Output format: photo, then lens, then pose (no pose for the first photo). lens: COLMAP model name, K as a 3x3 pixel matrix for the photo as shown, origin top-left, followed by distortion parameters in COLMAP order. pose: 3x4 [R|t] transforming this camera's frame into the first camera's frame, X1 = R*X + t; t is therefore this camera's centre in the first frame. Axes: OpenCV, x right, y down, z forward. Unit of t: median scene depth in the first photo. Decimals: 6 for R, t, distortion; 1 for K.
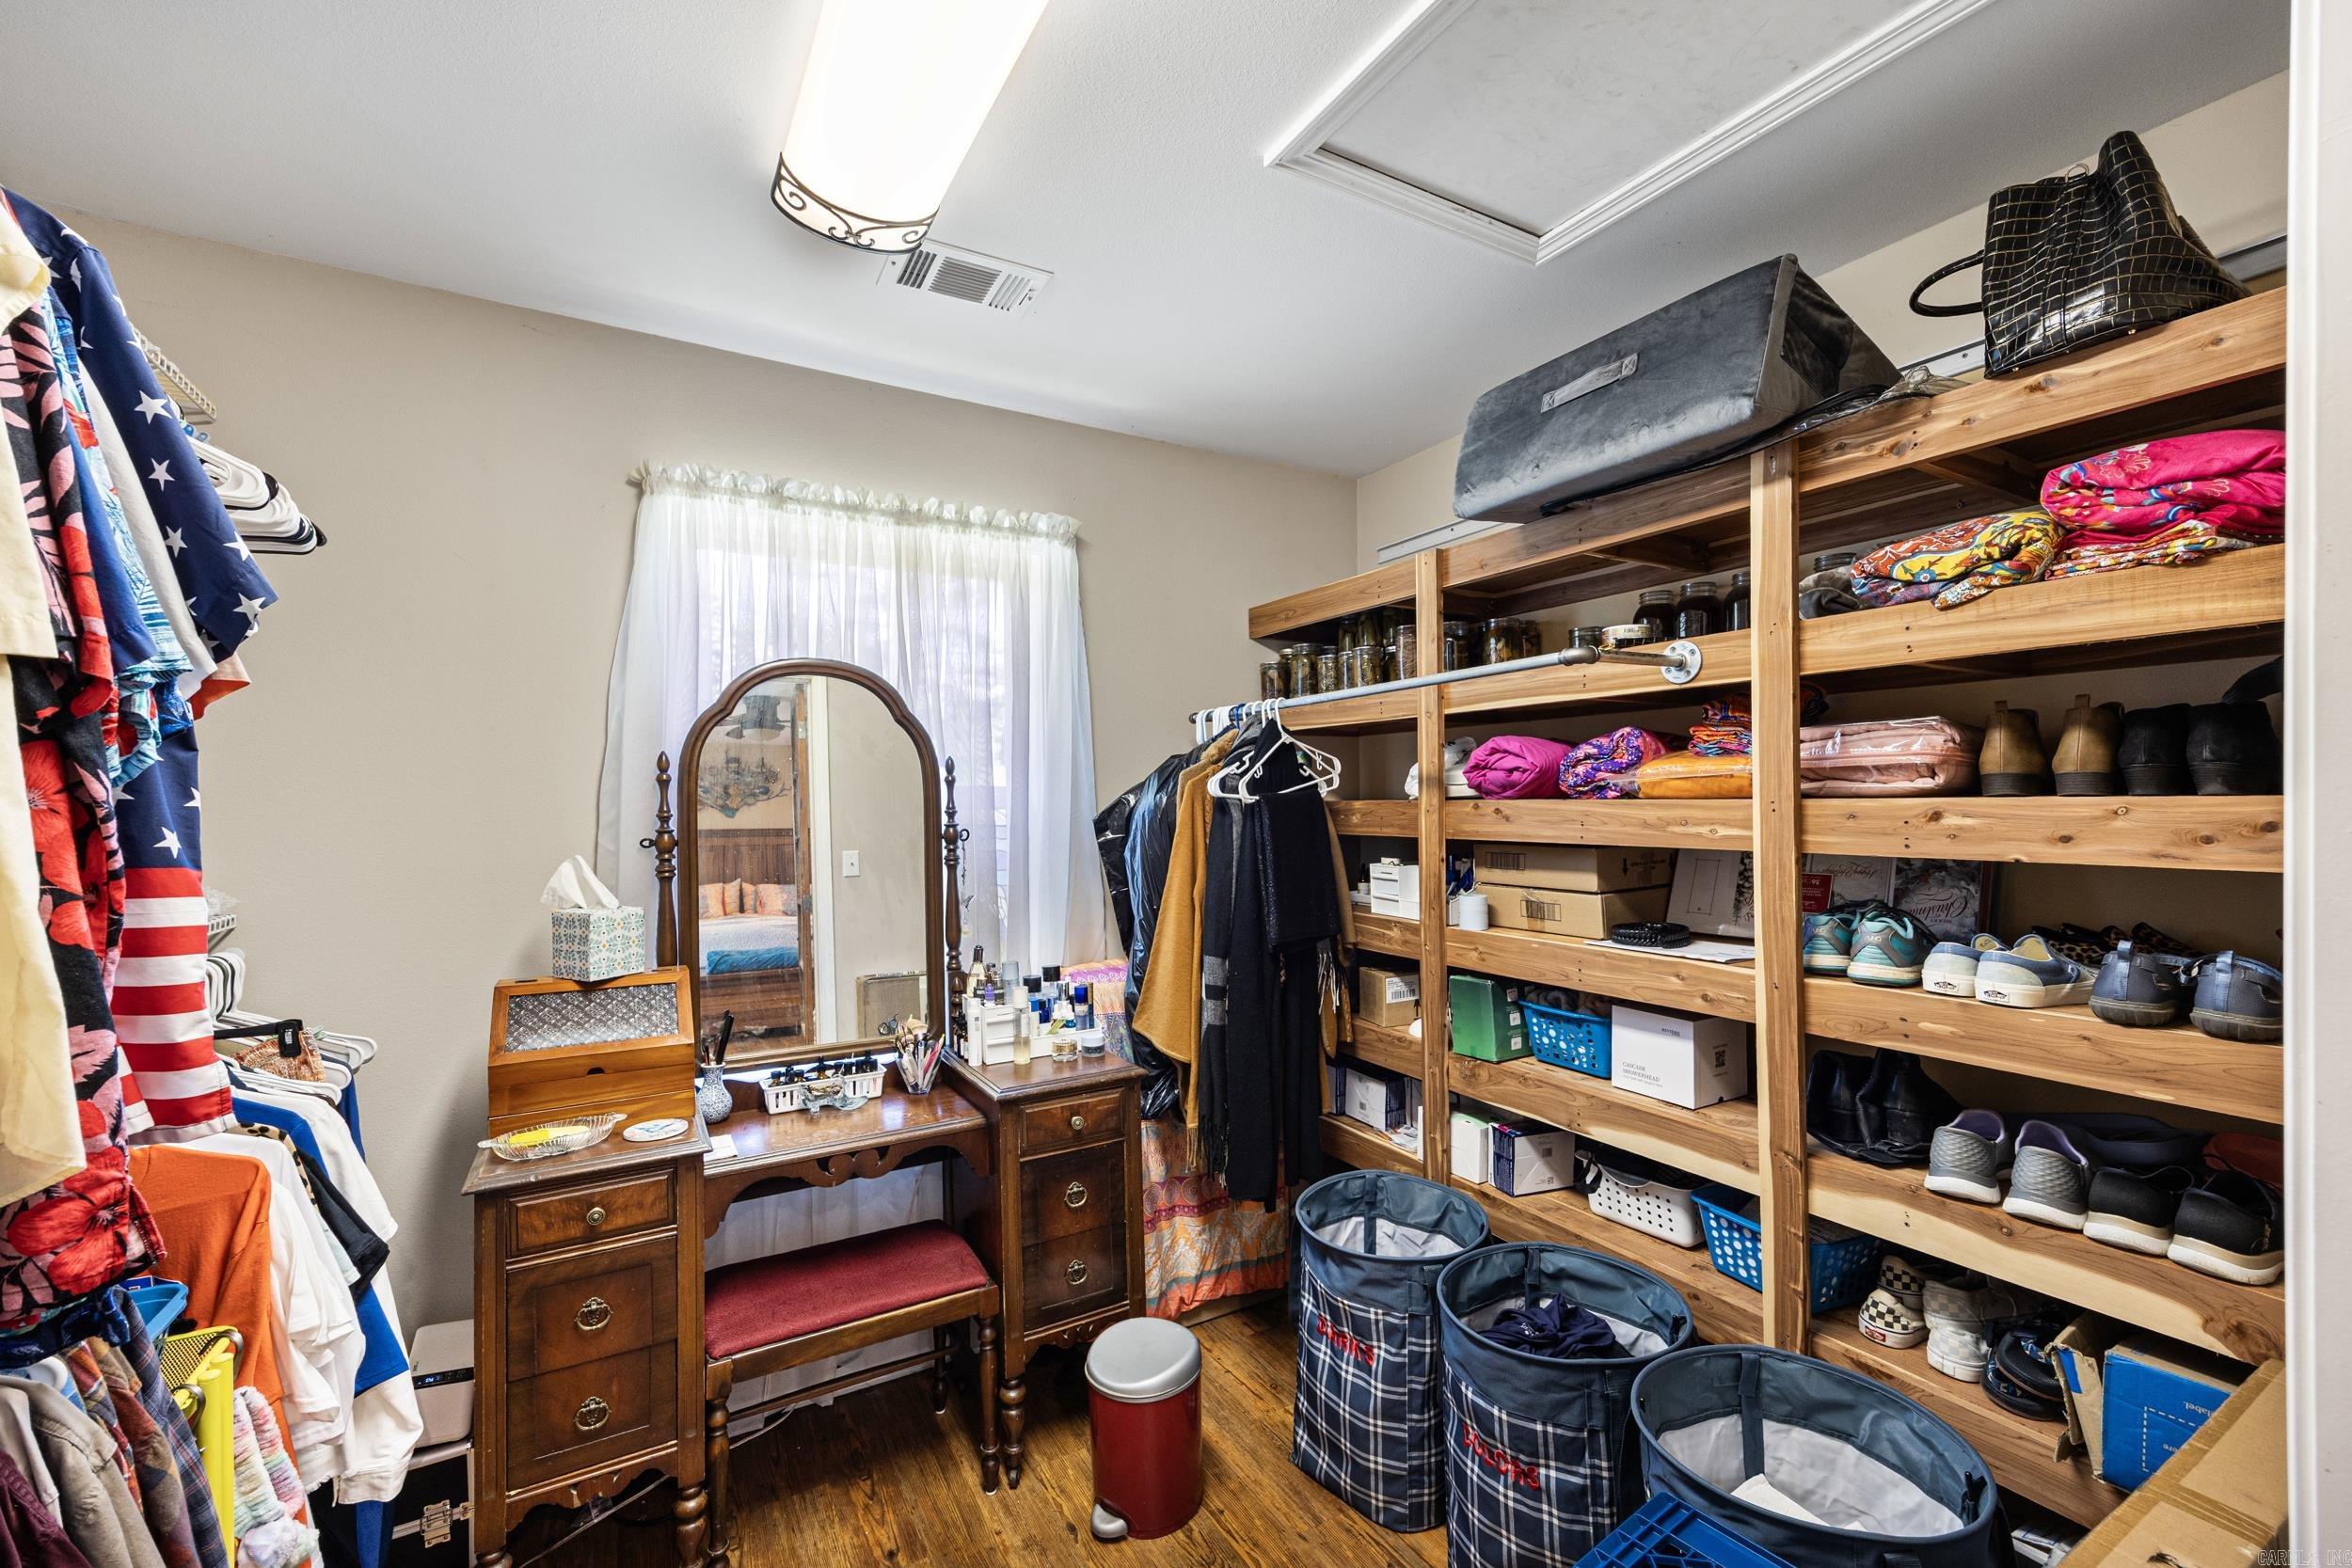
lens RADIAL K [[913.4, 0, 1180.2], [0, 913.4, 787.6], [0, 0, 1]] dist [0.000645, -0.000258]
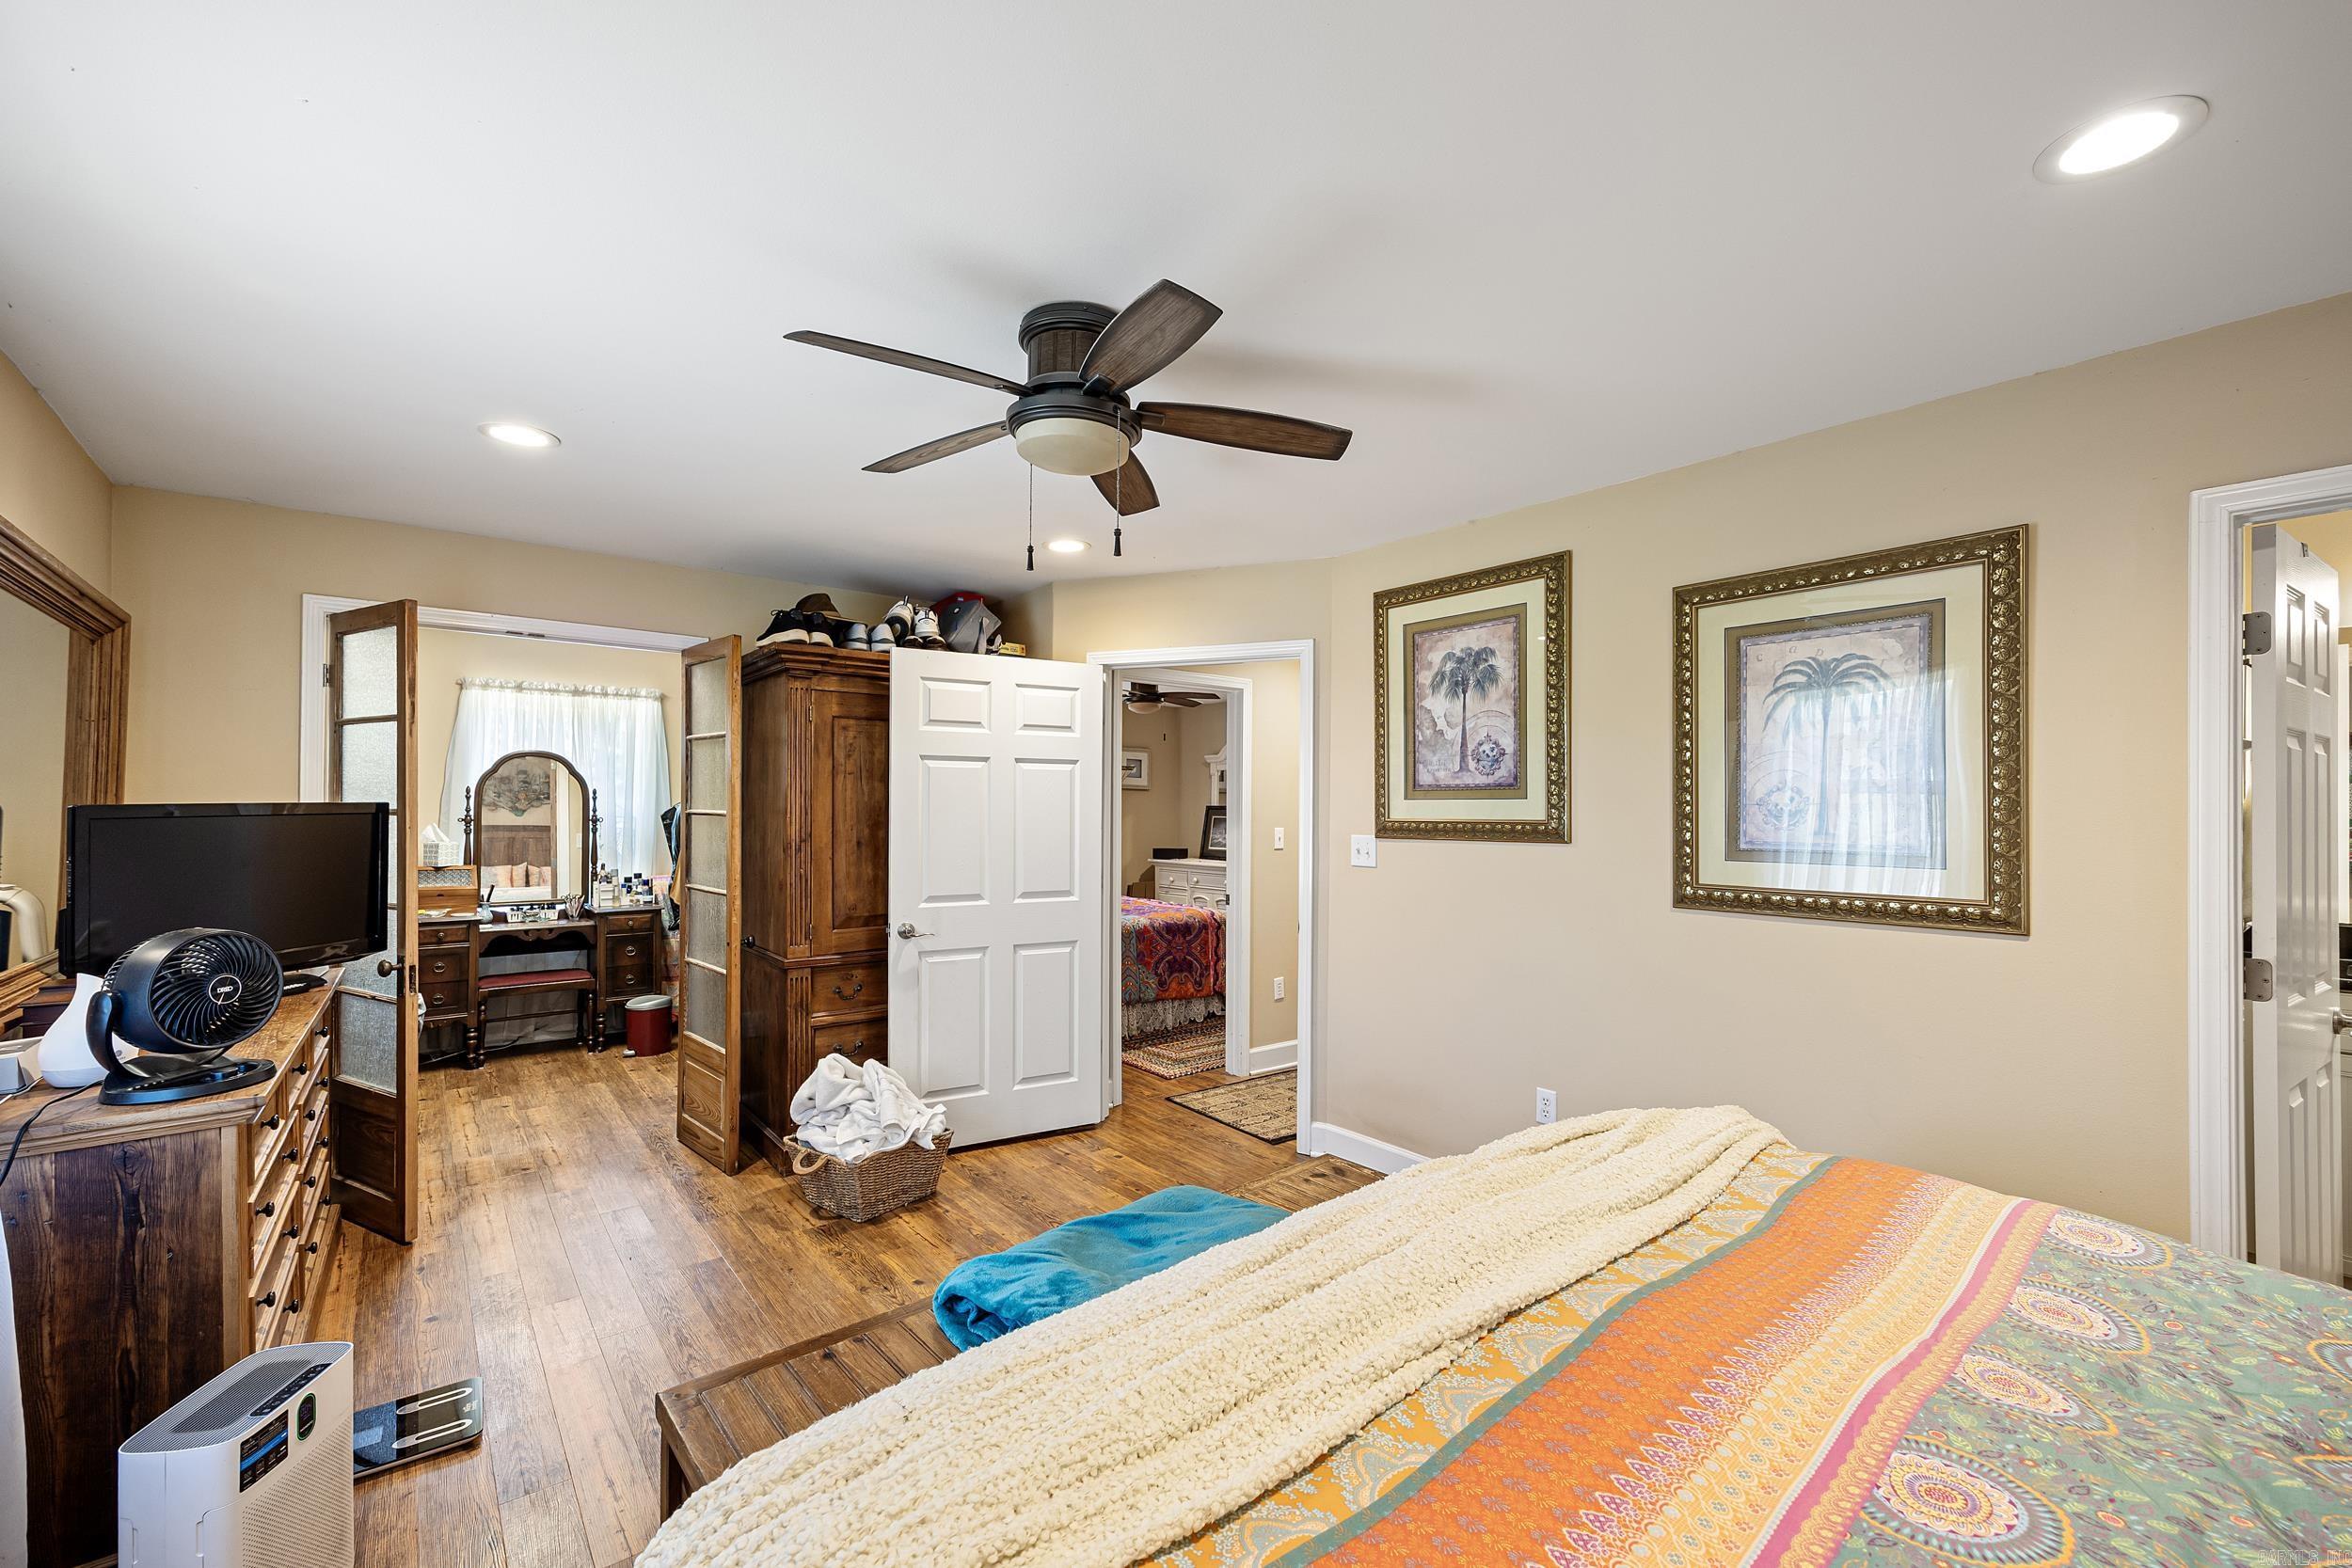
lens RADIAL K [[913.4, 0, 1180.2], [0, 913.4, 787.6], [0, 0, 1]] dist [0.000645, -0.000258]
pose [[0.988511, 0.019087, 0.149939, 1.015846], [-0.017325, 0.999765, -0.013054, -0.033150], [-0.150153, 0.010306, 0.988609, -1.819677]]
